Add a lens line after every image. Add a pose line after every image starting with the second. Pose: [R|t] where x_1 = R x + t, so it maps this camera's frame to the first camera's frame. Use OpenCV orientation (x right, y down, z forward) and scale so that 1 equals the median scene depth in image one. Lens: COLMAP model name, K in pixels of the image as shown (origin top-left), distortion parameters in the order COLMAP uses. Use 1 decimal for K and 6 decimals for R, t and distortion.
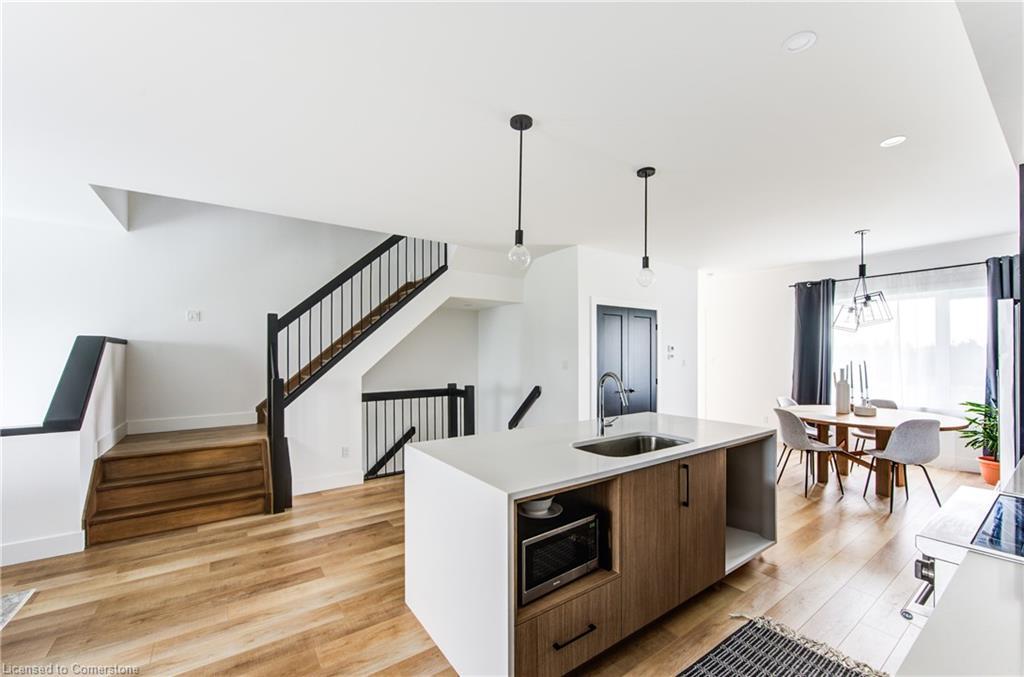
lens RADIAL K [[406.0, 0, 518.0], [0, 406.0, 355.9], [0, 0, 1]] dist [-0.002939, -0.002329]
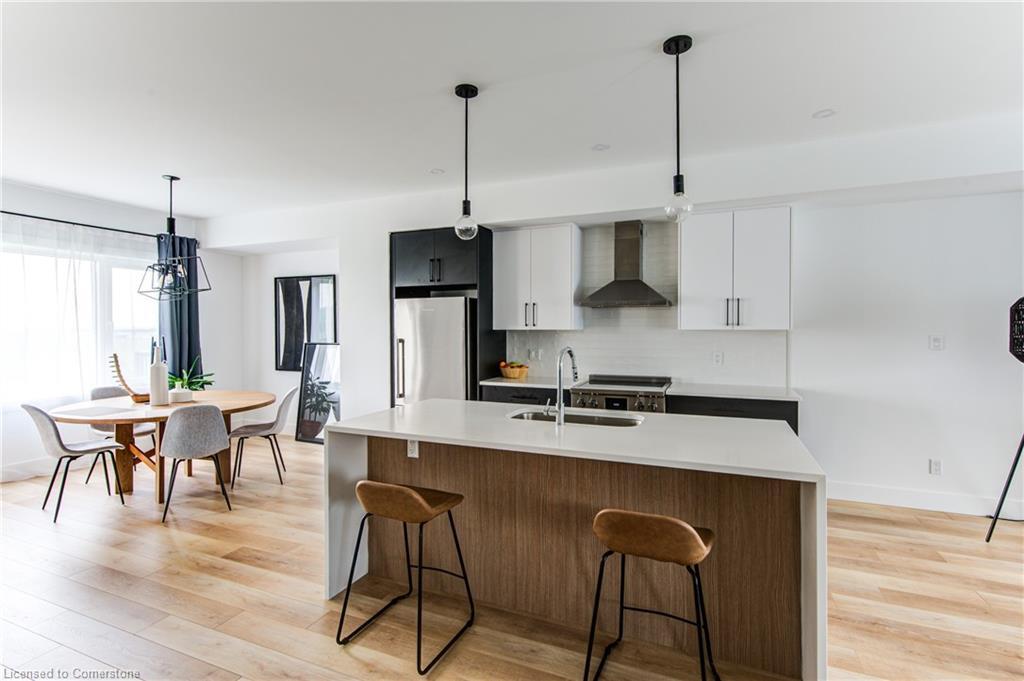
lens RADIAL K [[482.8, 0, 511.4], [0, 482.8, 332.2], [0, 0, 1]] dist [0.015311, -0.002685]
pose [[-0.516657, -0.002607, 0.856189, -0.333382], [0.004562, 0.999973, 0.005798, 0.000634], [-0.856180, 0.006901, -0.516631, 0.902978]]
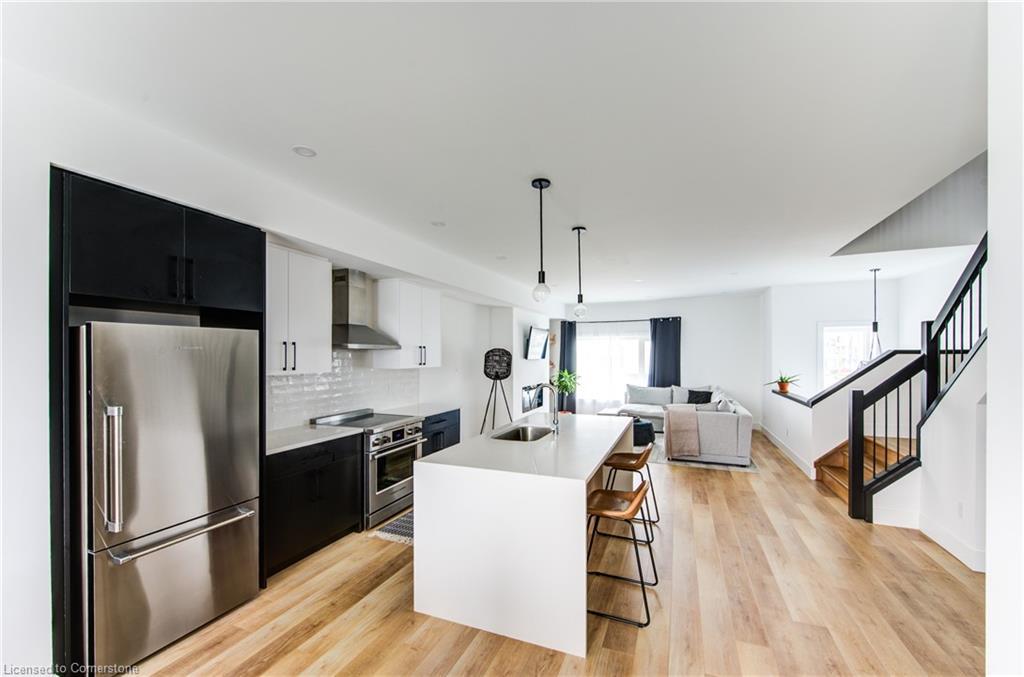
lens RADIAL K [[406.0, 0, 515.5], [0, 406.0, 354.5], [0, 0, 1]] dist [-0.002939, -0.002329]
pose [[-0.847866, 0.004543, -0.530191, 0.564810], [0.004175, 0.999989, 0.001892, -0.032816], [0.530194, -0.000610, -0.847876, 1.144327]]
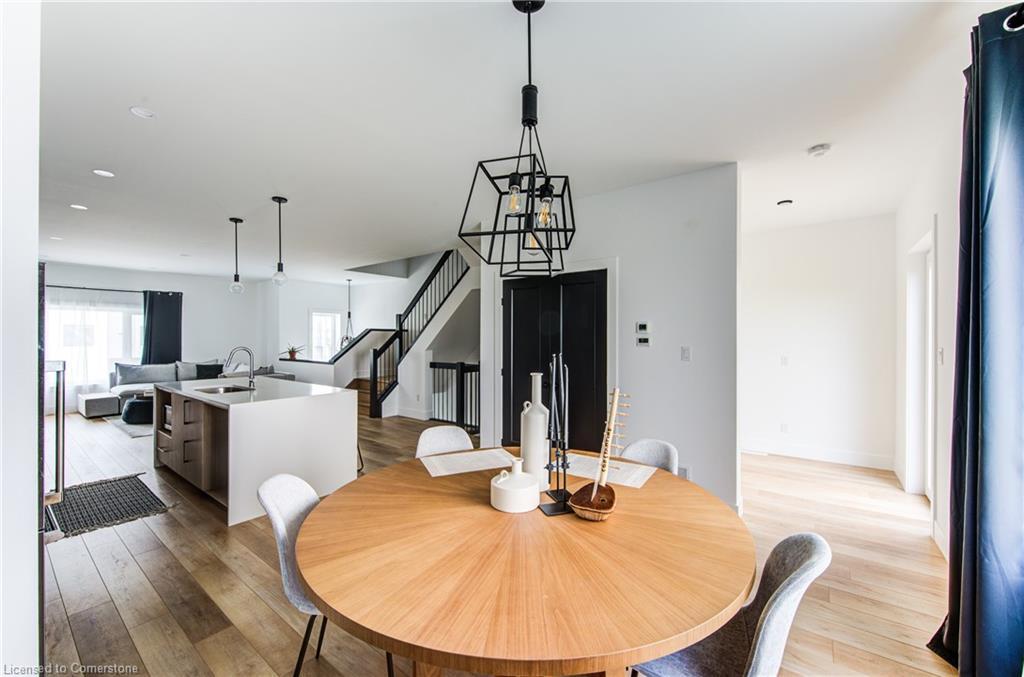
lens RADIAL K [[406.0, 0, 512.7], [0, 406.0, 337.2], [0, 0, 1]] dist [-0.002939, -0.002329]
pose [[0.292411, 0.002603, -0.956289, 1.170435], [-0.006585, 0.999978, 0.000708, -0.004626], [0.956270, 0.006090, 0.292421, 0.861921]]
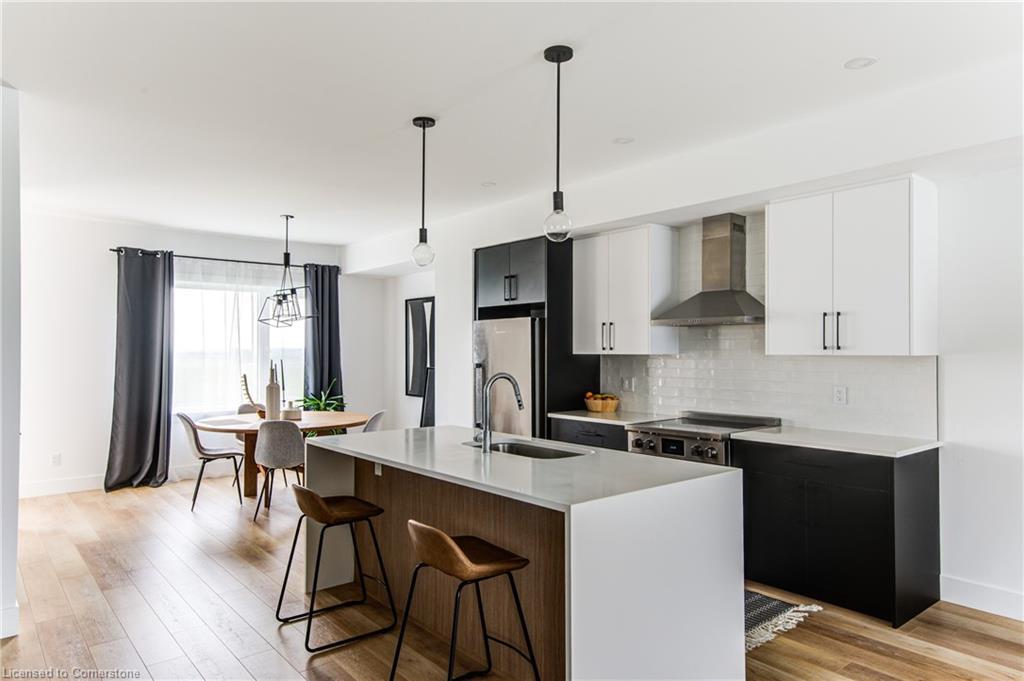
lens RADIAL K [[647.0, 0, 513.1], [0, 647.0, 345.5], [0, 0, 1]] dist [0.038413, -0.004824]
pose [[-0.070645, 0.012846, 0.997419, -0.615291], [0.002399, 0.999916, -0.012709, 0.000098], [-0.997499, 0.001495, -0.070669, 0.587969]]
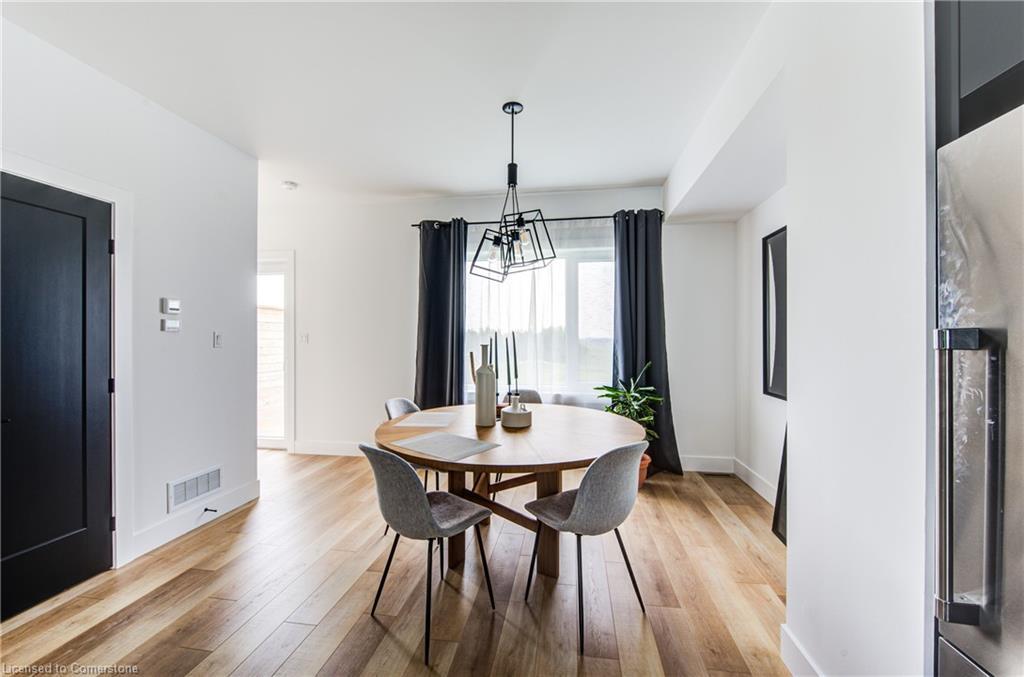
lens RADIAL K [[406.0, 0, 512.8], [0, 406.0, 339.2], [0, 0, 1]] dist [-0.002939, -0.002329]
pose [[0.694079, 0.003044, 0.719892, 0.427292], [-0.000600, 0.999993, -0.003649, 0.025084], [-0.719898, 0.002101, 0.694076, 0.586889]]
